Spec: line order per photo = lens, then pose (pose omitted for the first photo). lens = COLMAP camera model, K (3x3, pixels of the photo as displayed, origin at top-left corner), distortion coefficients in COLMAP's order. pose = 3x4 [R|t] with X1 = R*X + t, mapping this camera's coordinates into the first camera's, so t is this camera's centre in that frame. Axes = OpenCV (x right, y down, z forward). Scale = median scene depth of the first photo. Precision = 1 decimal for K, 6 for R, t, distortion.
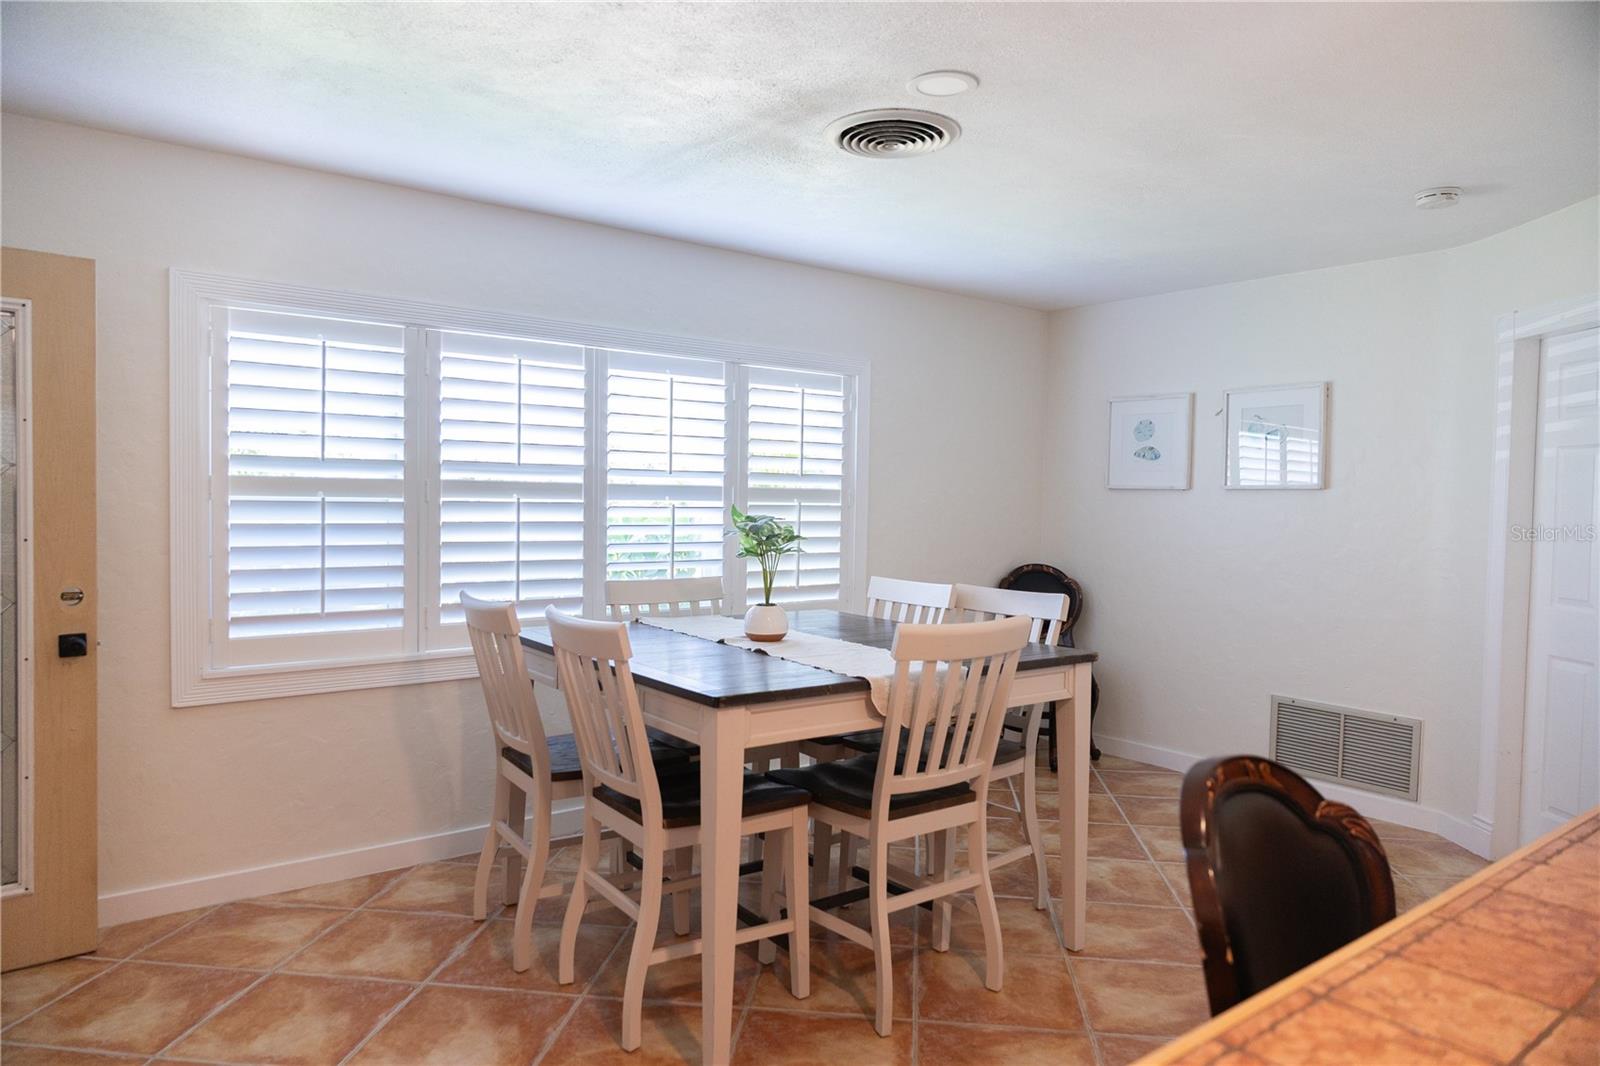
lens RADIAL K [[1037.0, 0, 771.0], [0, 1037.0, 532.4], [0, 0, 1]] dist [0.006536, -0.005692]
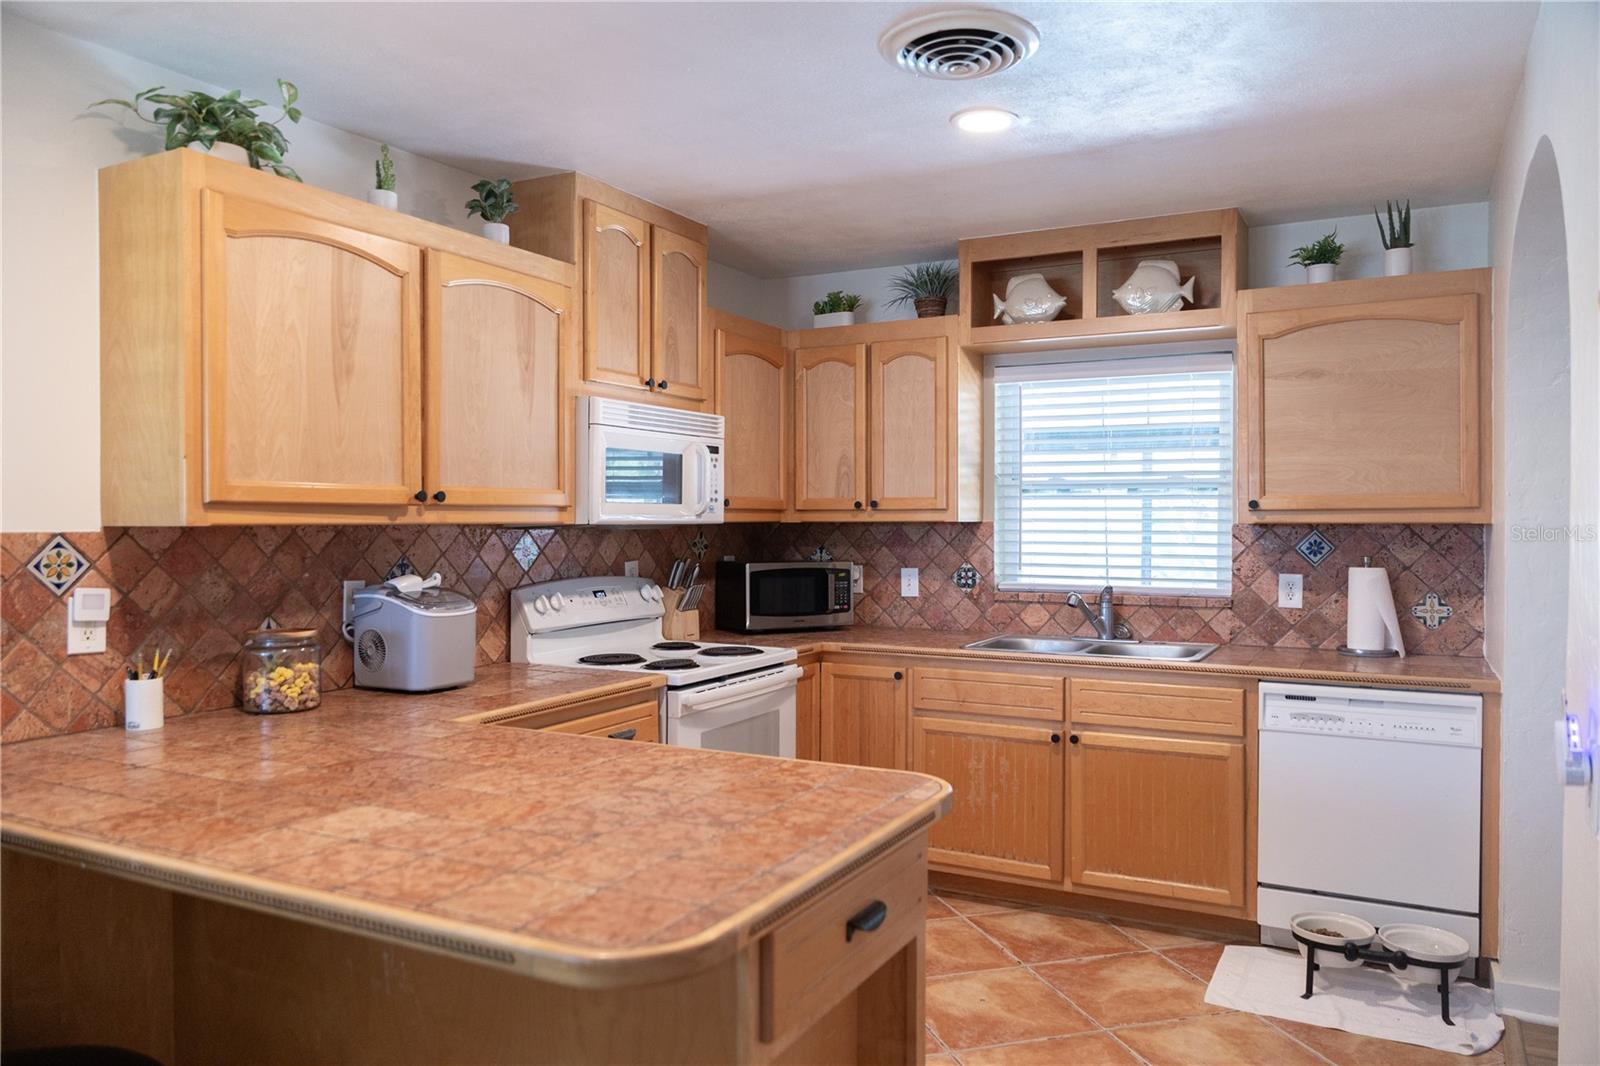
lens RADIAL K [[1118.0, 0, 800.0], [0, 1118.0, 533.0], [0, 0, 1]] dist [0.003152, -0.017581]
pose [[-0.410625, -0.028064, 0.911372, -0.296065], [0.022980, 0.998890, 0.041113, -0.016758], [-0.911515, 0.037825, -0.409524, 0.235256]]
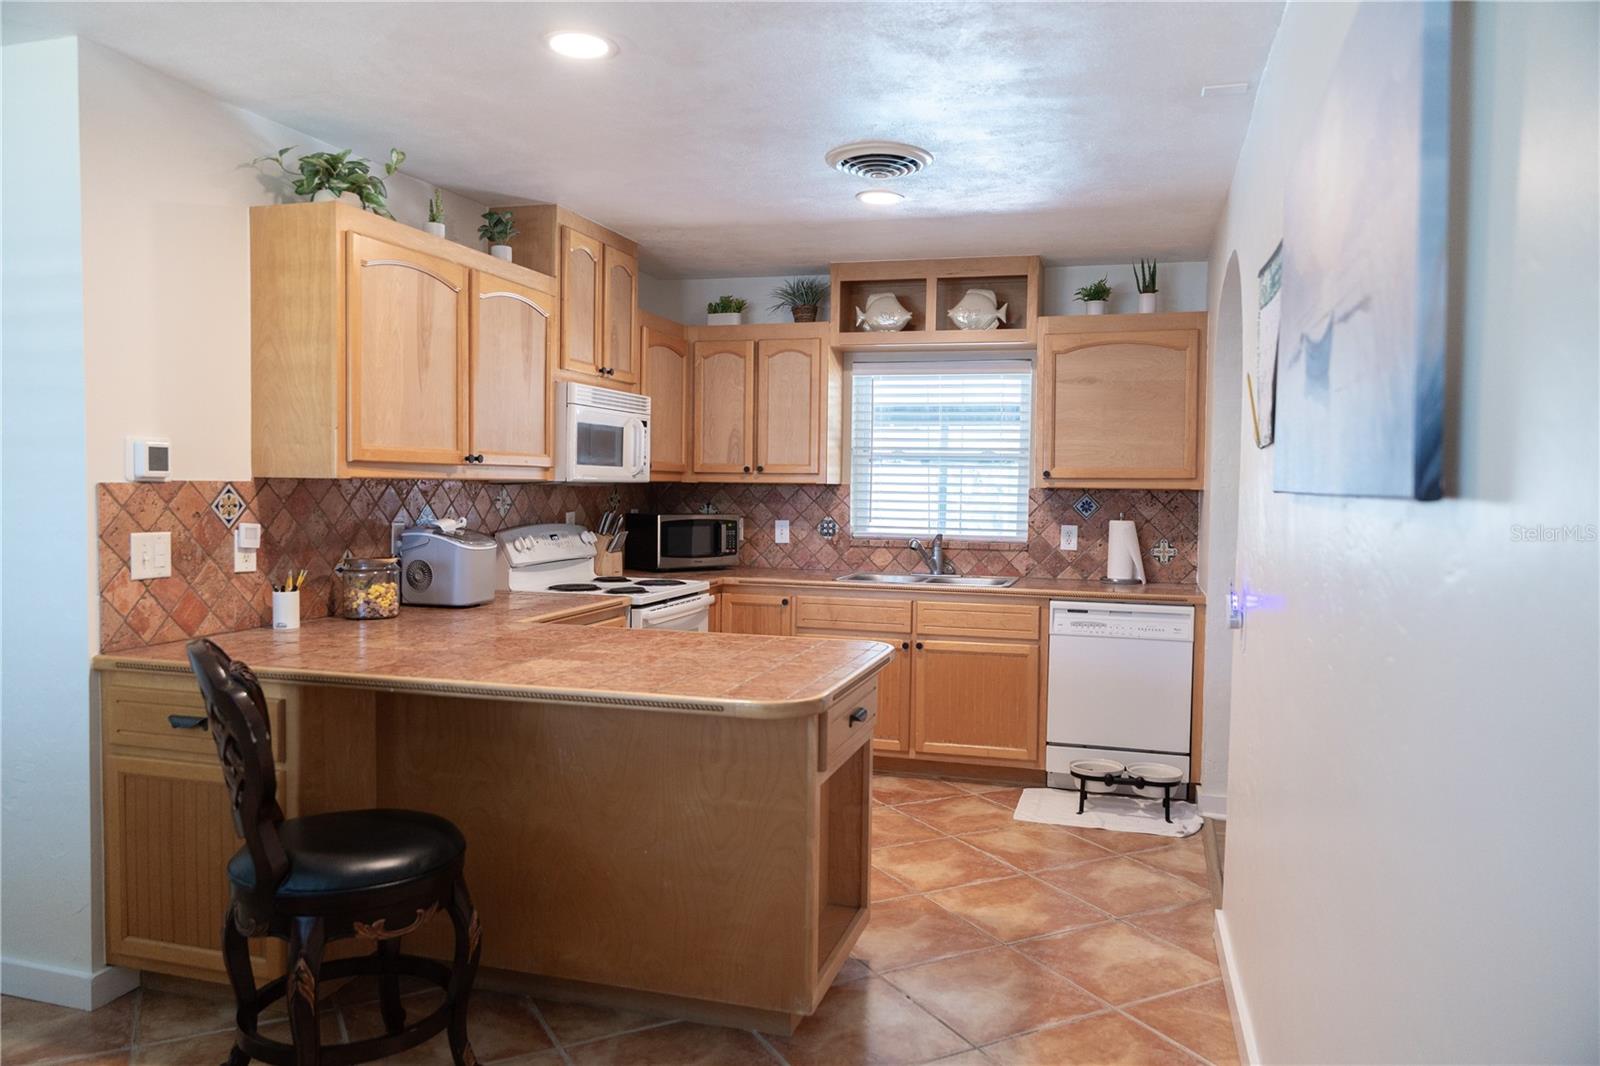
lens RADIAL K [[1118.0, 0, 800.0], [0, 1118.0, 533.0], [0, 0, 1]] dist [0.003152, -0.017581]
pose [[-0.583700, -0.060496, 0.809713, -0.489476], [0.002723, 0.997069, 0.076456, -0.025279], [-0.811965, 0.046832, -0.581824, 0.501937]]
